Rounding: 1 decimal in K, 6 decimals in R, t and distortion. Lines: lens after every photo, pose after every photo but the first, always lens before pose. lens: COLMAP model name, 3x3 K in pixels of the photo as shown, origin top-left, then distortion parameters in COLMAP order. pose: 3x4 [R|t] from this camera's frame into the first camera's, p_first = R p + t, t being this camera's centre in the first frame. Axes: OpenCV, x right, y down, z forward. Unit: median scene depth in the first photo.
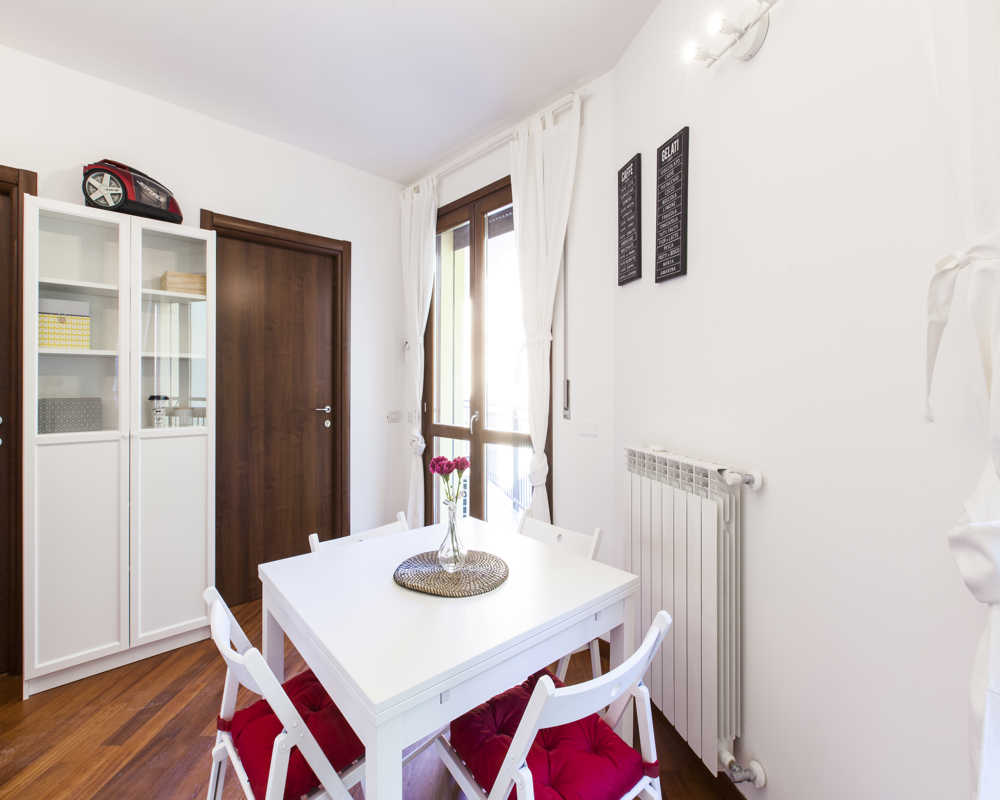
lens RADIAL K [[459.2, 0, 499.4], [0, 459.2, 384.9], [0, 0, 1]] dist [0.000361, -0.004505]
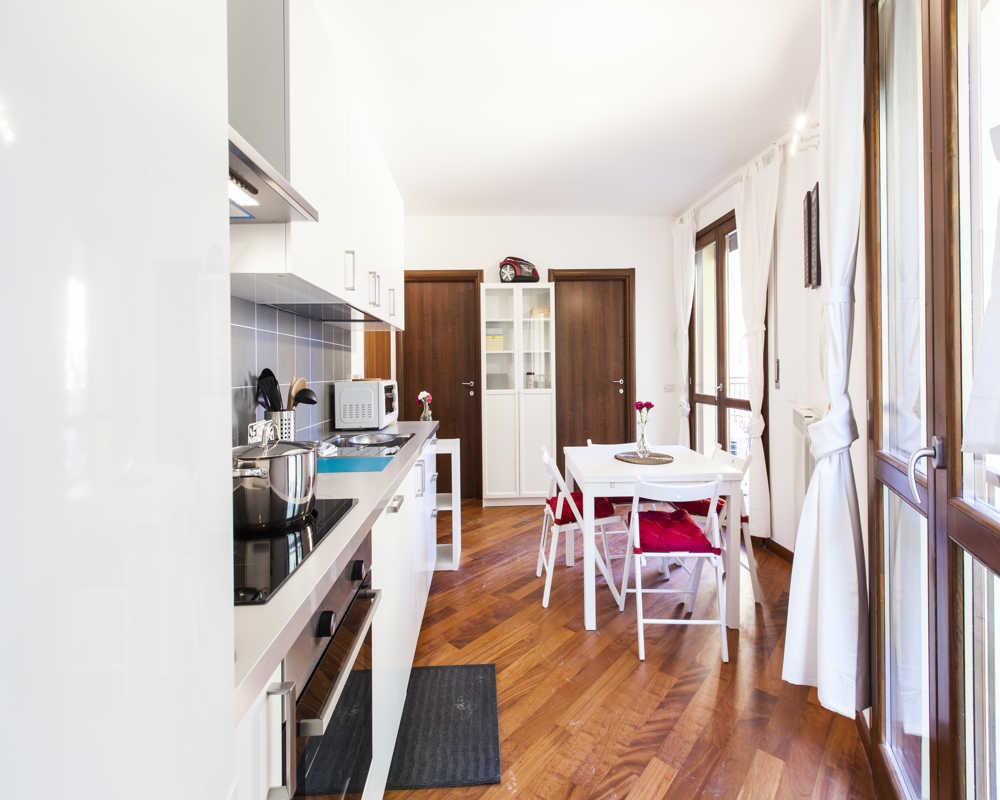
lens RADIAL K [[454.1, 0, 511.1], [0, 454.1, 368.6], [0, 0, 1]] dist [-0.000271, -0.000001]
pose [[0.763726, -0.009007, -0.645478, 0.402154], [0.015603, 0.999868, 0.004509, -0.002884], [0.645352, -0.013515, 0.763765, -0.481832]]
